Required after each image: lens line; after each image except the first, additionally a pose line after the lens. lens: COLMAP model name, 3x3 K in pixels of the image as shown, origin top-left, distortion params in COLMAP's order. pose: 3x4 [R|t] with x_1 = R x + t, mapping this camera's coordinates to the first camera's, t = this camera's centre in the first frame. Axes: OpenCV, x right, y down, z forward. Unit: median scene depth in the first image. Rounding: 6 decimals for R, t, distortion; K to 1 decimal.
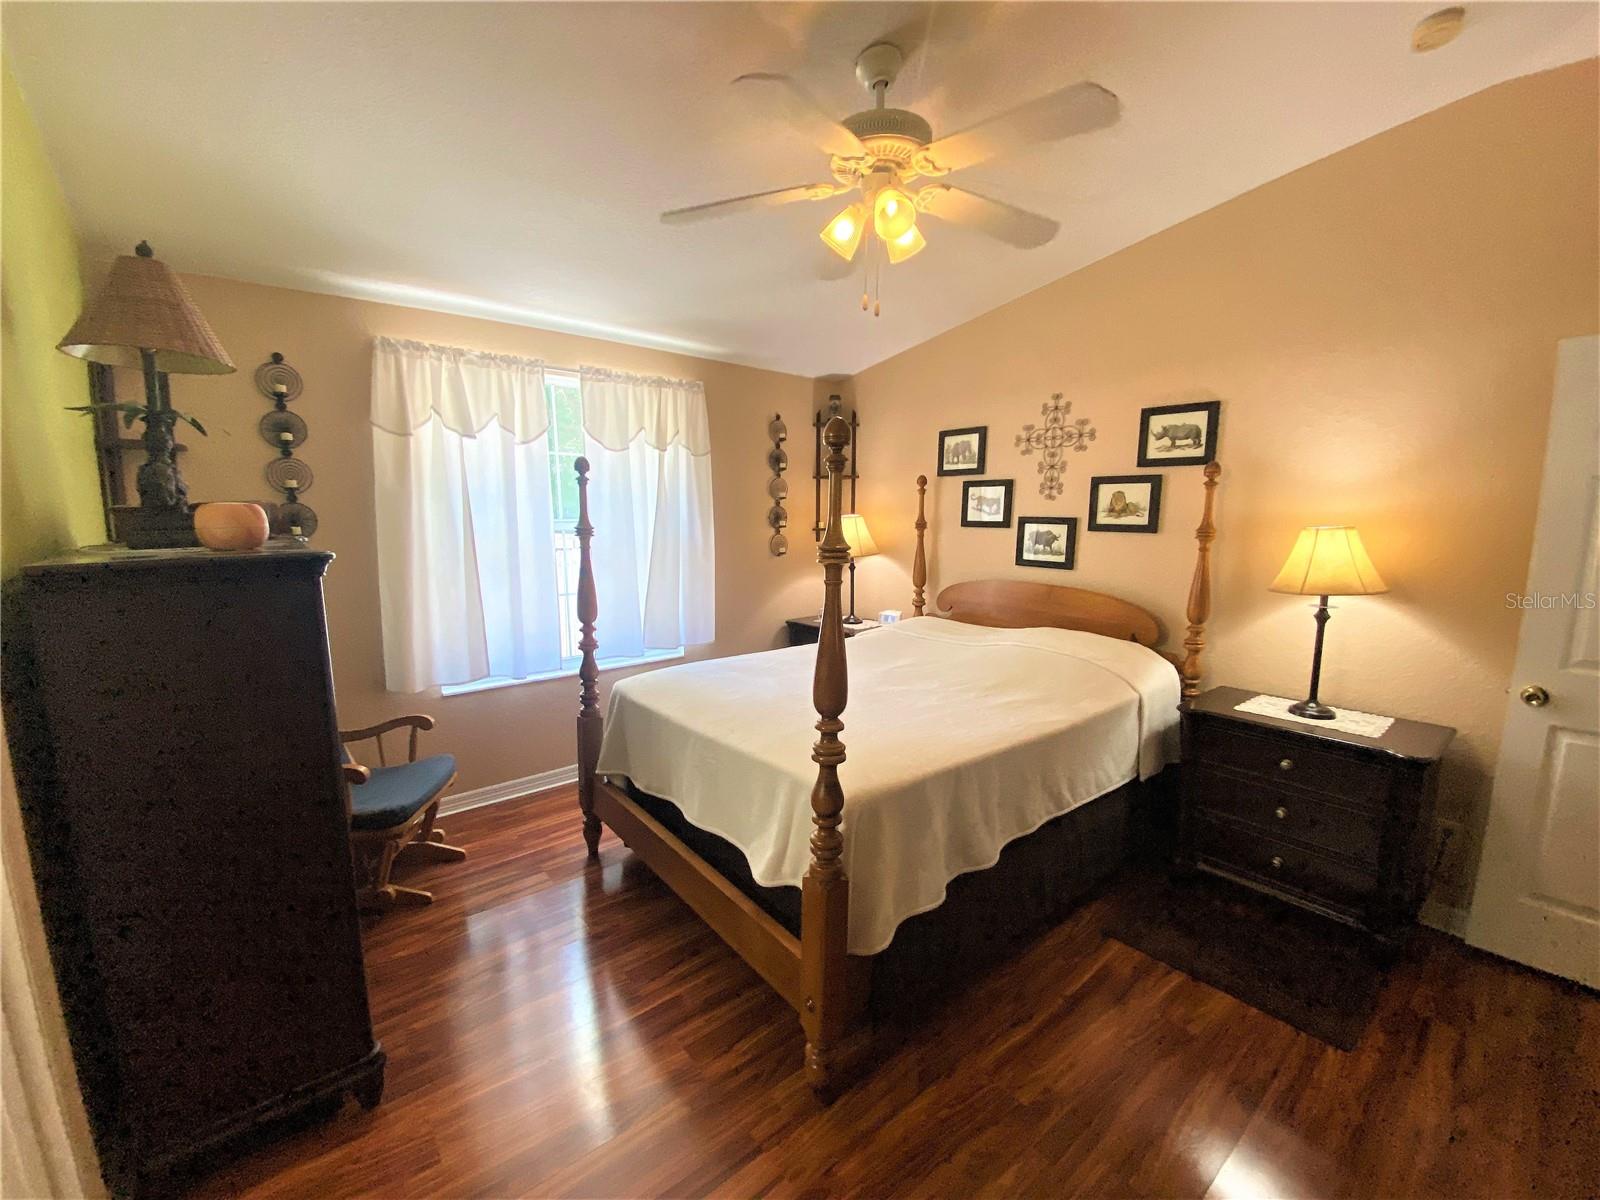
lens RADIAL K [[646.0, 0, 800.0], [0, 646.0, 600.0], [0, 0, 1]] dist [-0.014099, -0.000086]
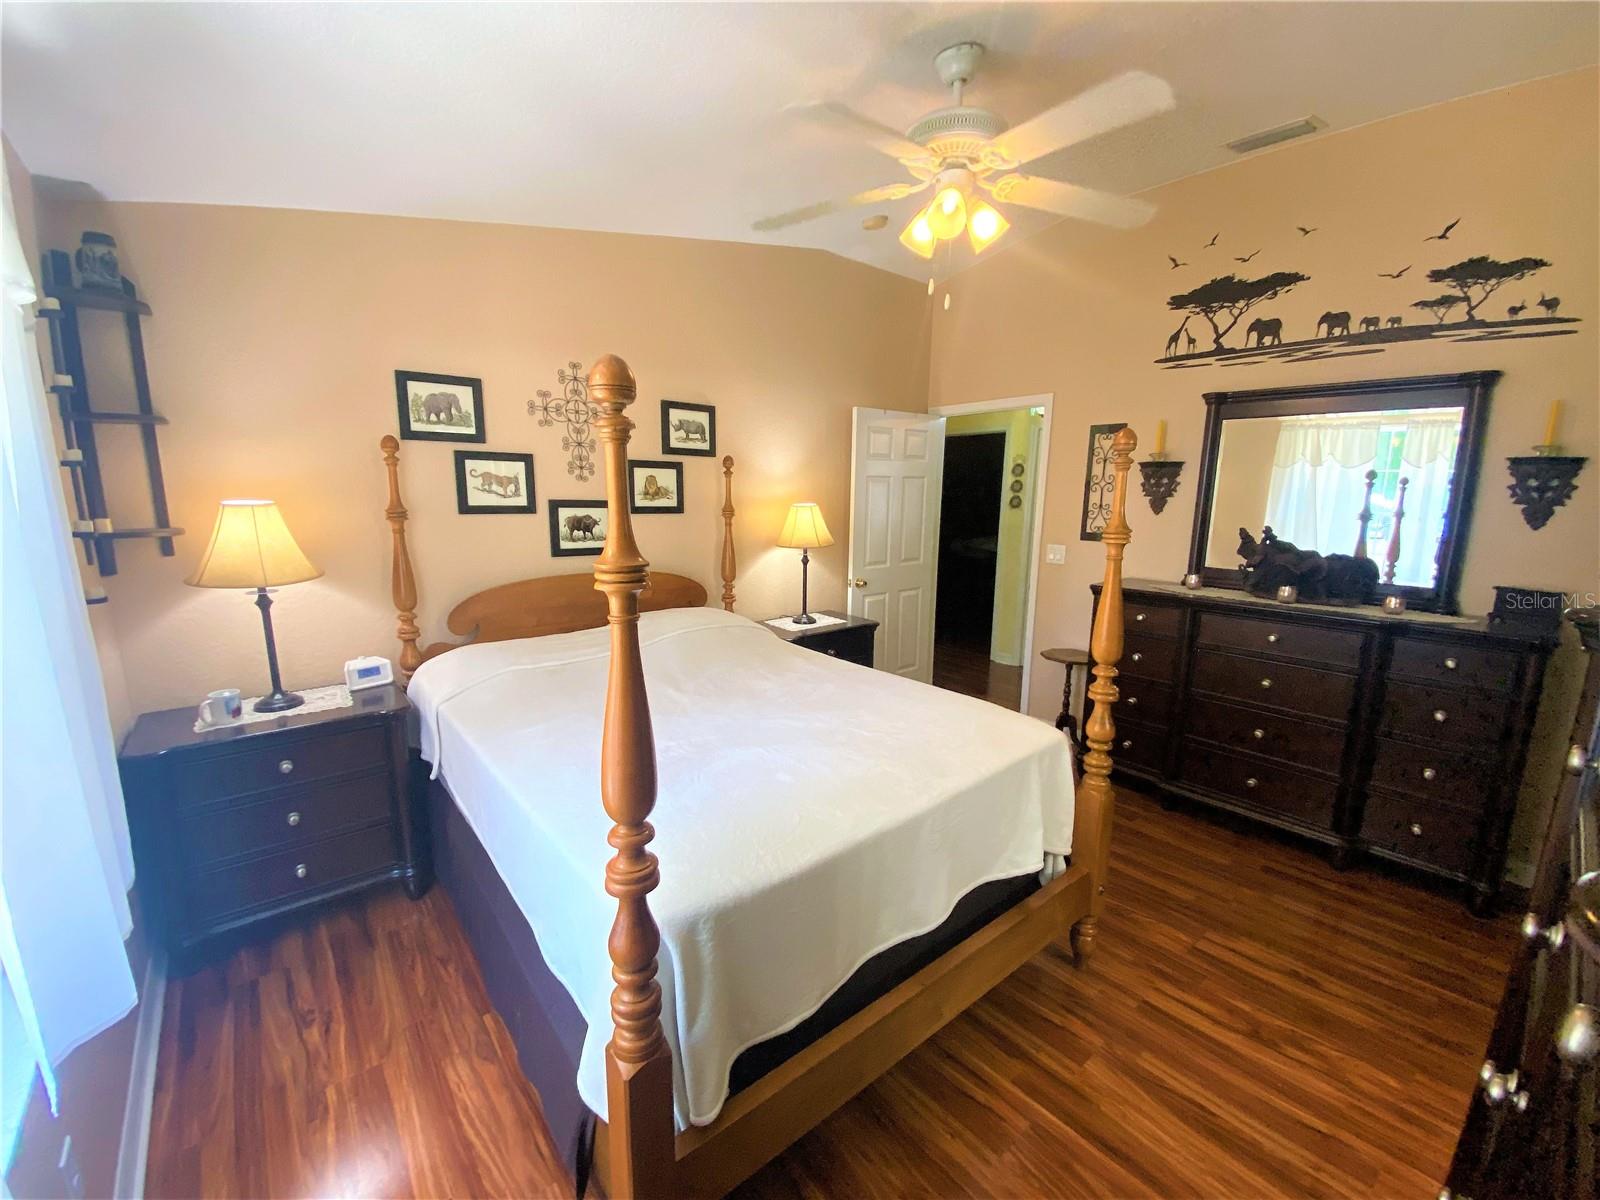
lens RADIAL K [[675.8, 0, 799.9], [0, 675.8, 584.2], [0, 0, 1]] dist [0.027718, -0.035027]
pose [[-0.025900, -0.130986, 0.991046, -0.562736], [0.127977, 0.982786, 0.133239, -0.097853], [-0.991439, 0.130282, -0.008691, 0.703774]]
